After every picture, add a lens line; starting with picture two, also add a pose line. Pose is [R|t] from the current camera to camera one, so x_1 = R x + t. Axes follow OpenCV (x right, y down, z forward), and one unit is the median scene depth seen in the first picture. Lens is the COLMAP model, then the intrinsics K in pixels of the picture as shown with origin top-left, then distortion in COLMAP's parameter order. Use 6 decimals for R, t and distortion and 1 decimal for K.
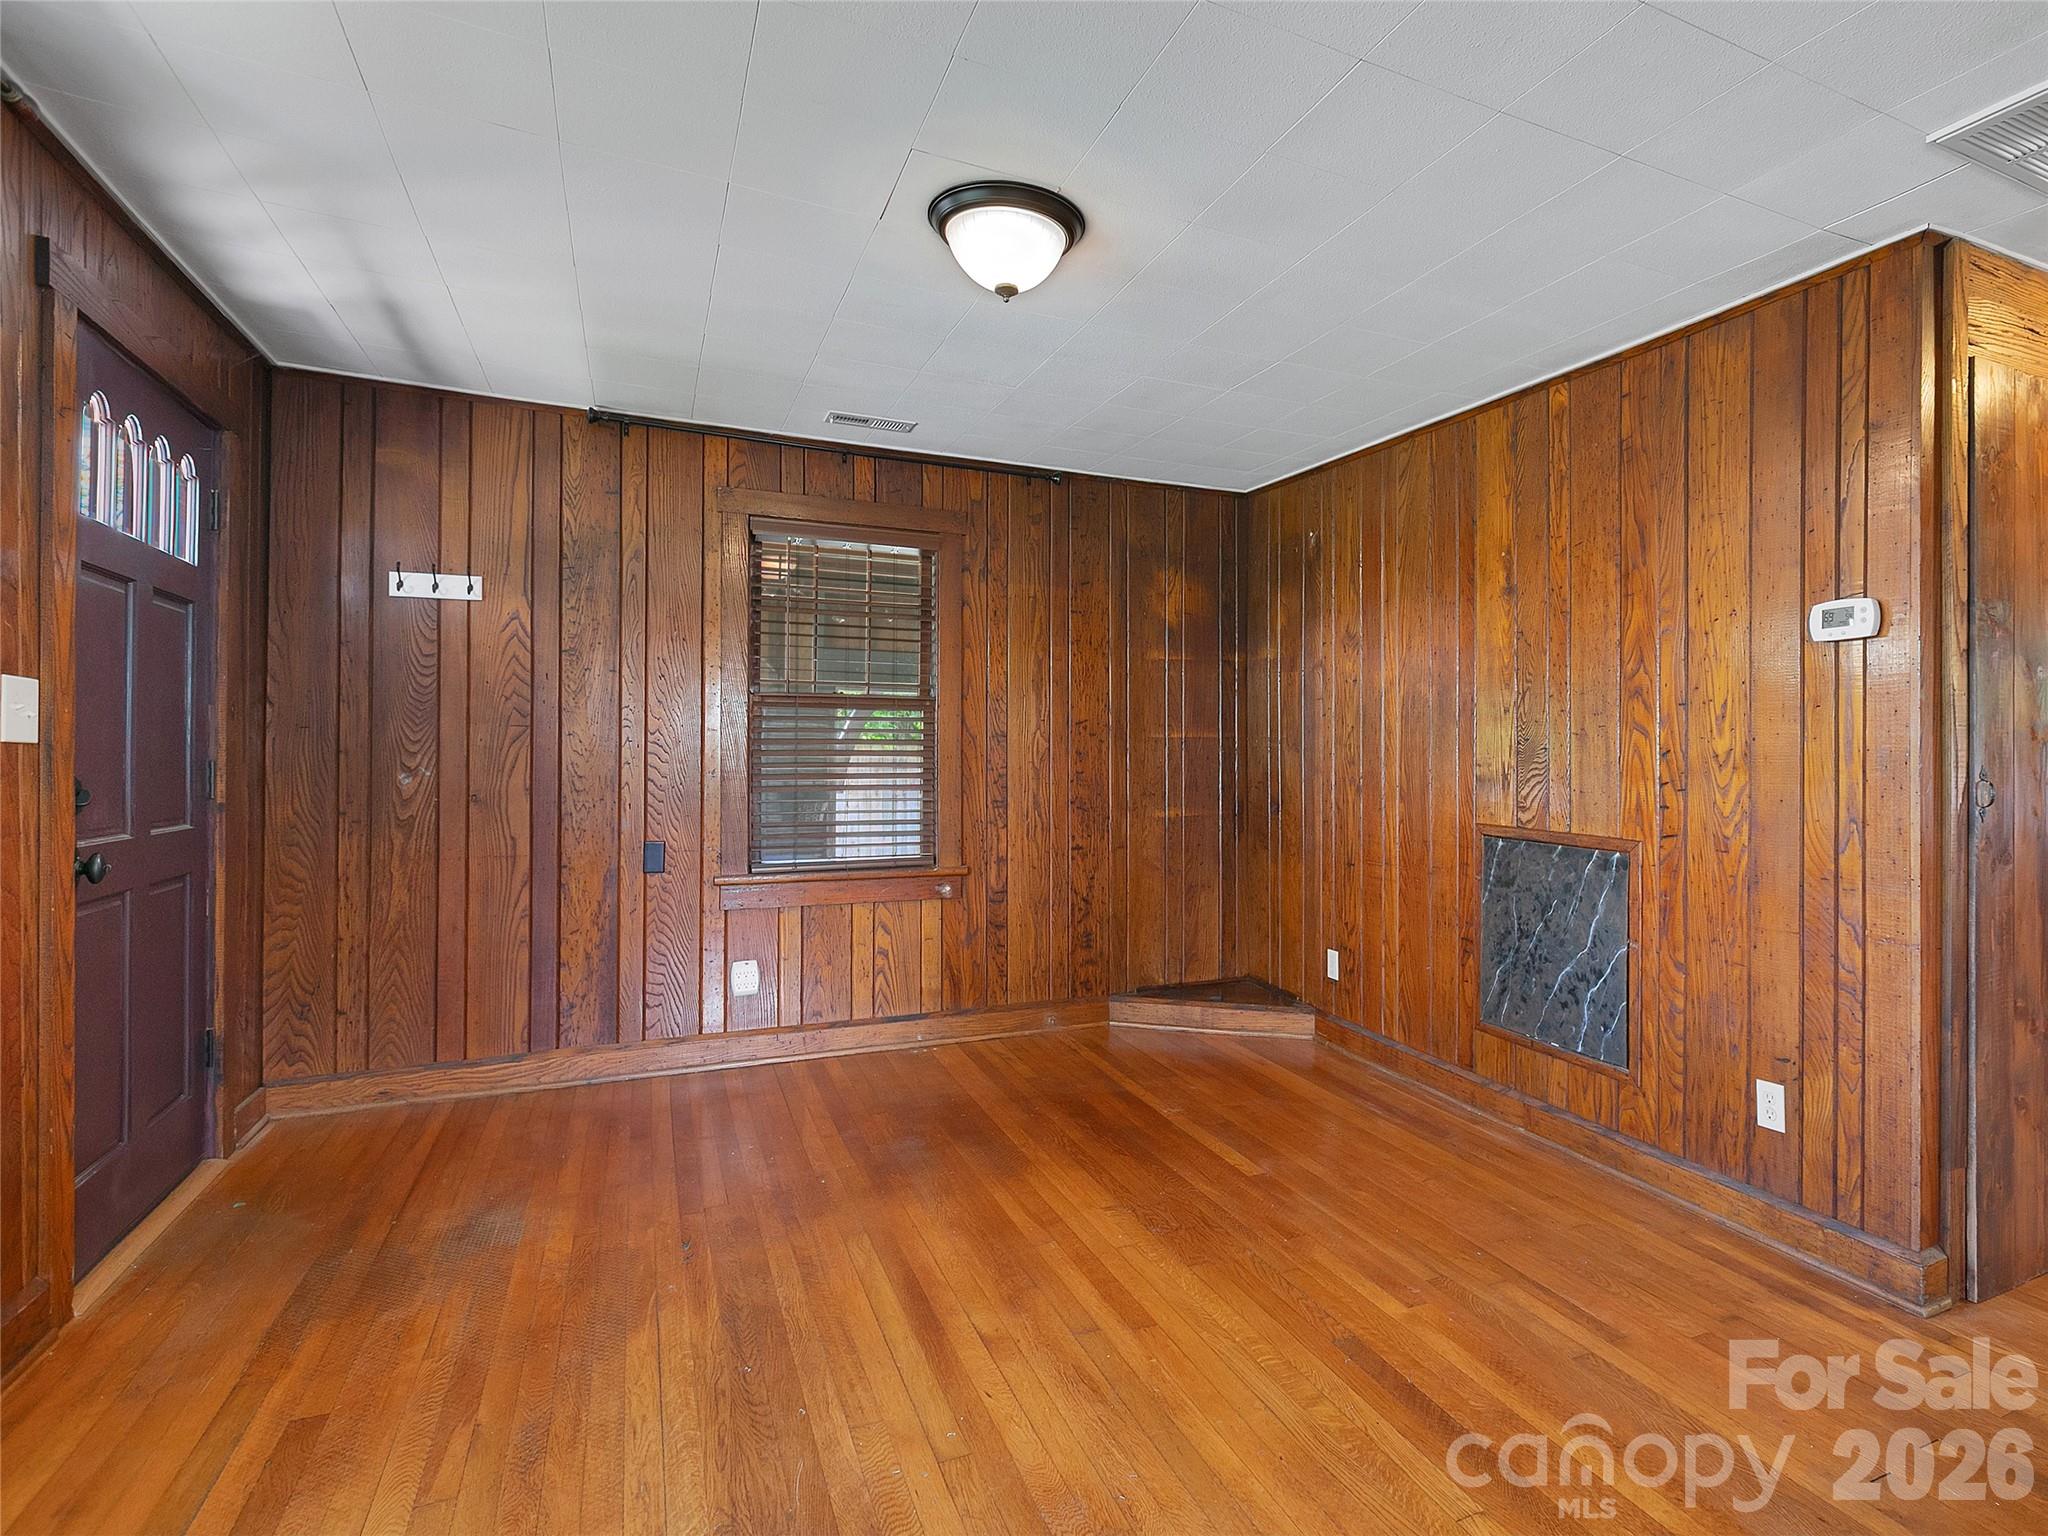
lens RADIAL K [[1095.5, 0, 1163.1], [0, 1095.5, 745.7], [0, 0, 1]] dist [0.002914, -0.002562]
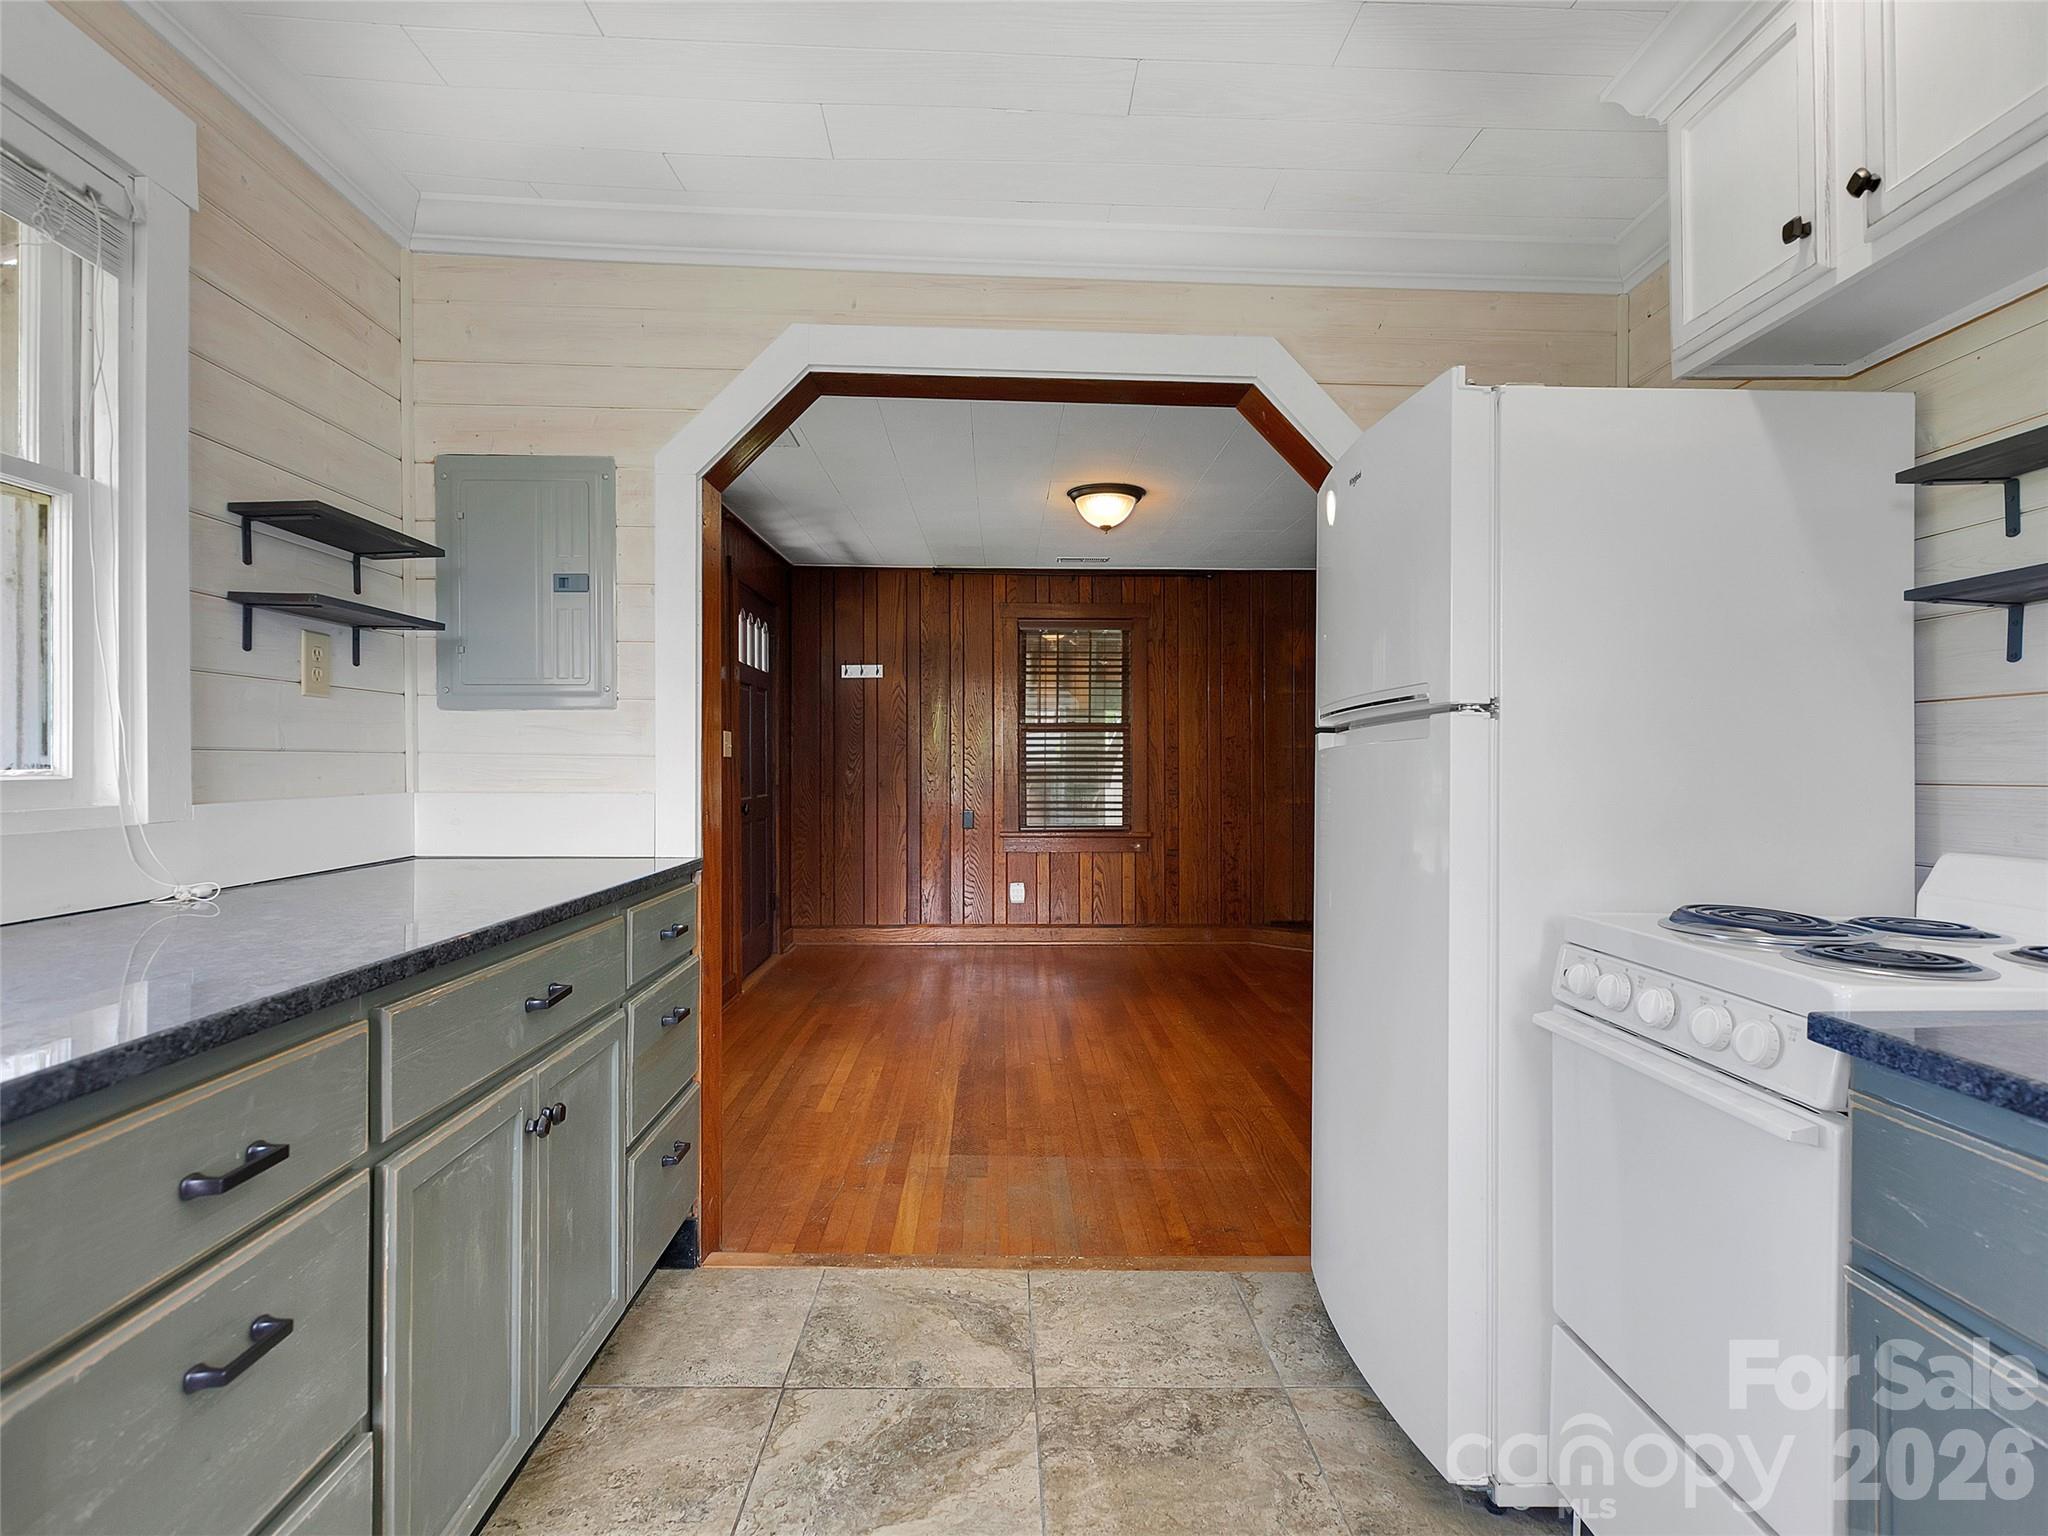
lens RADIAL K [[1071.6, 0, 1008.7], [0, 1071.6, 763.0], [0, 0, 1]] dist [0.002144, 0.002101]
pose [[0.903405, -0.001131, -0.428786, 0.332939], [0.006935, 0.999904, 0.011973, -0.008665], [0.428731, -0.013790, 0.903327, -0.524672]]
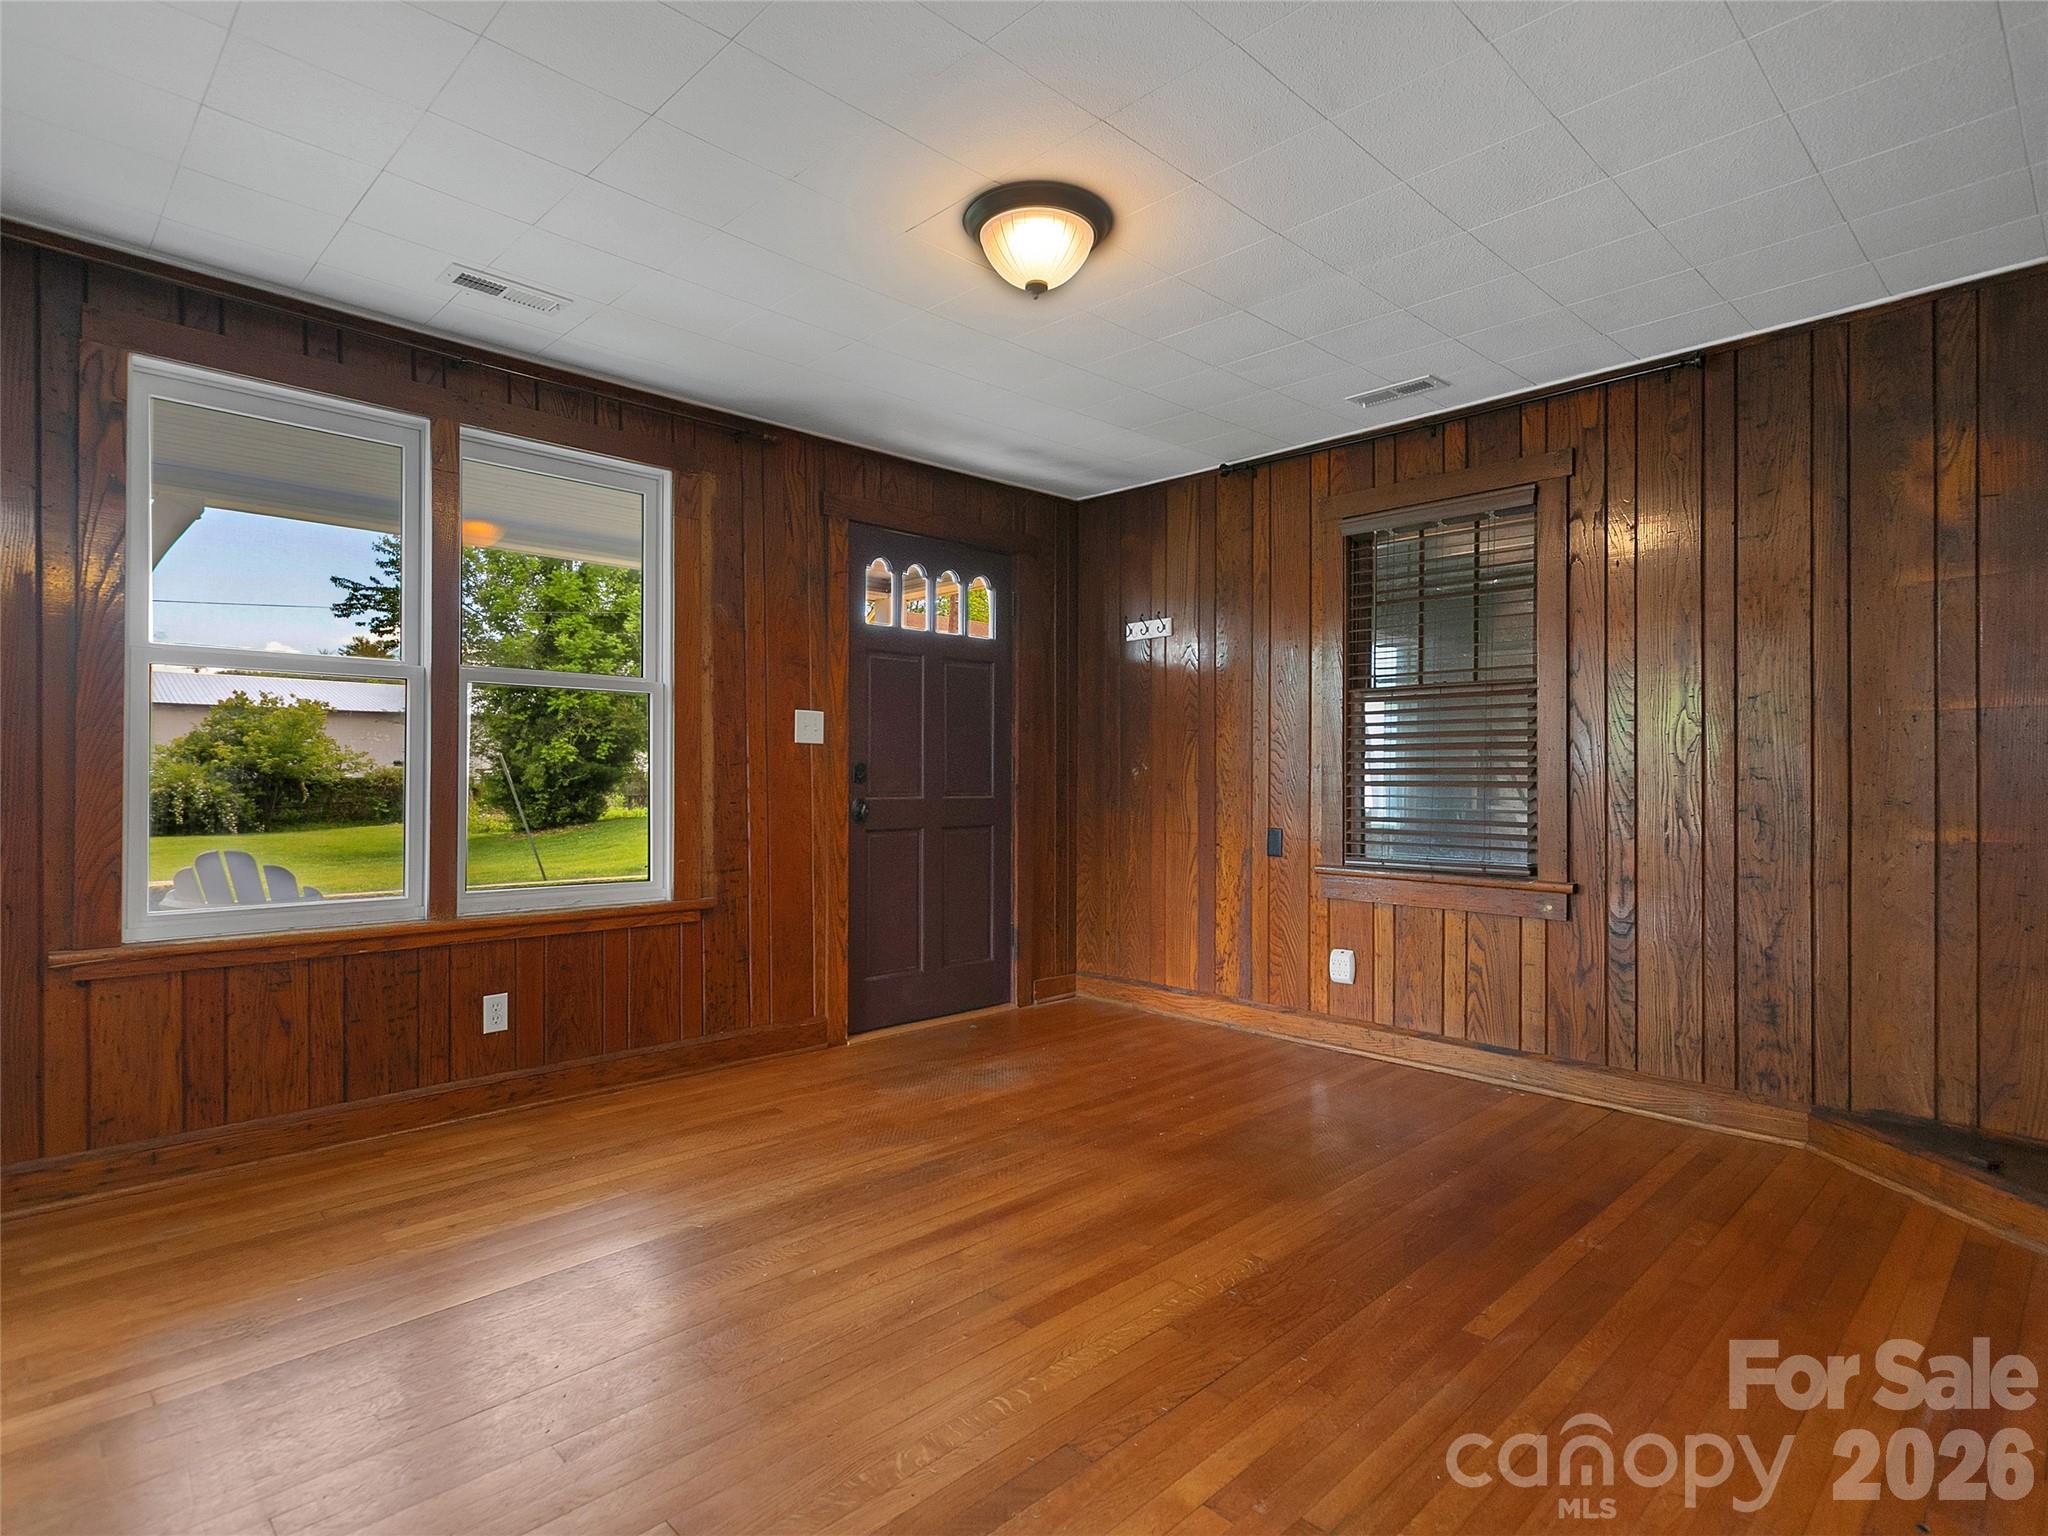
lens RADIAL K [[1071.6, 0, 1019.2], [0, 1071.6, 765.7], [0, 0, 1]] dist [0.002144, 0.002101]
pose [[0.304508, -0.010606, -0.952451, 0.517113], [0.005488, 0.999941, -0.009380, 0.032265], [0.952494, -0.002371, 0.304548, 0.421939]]
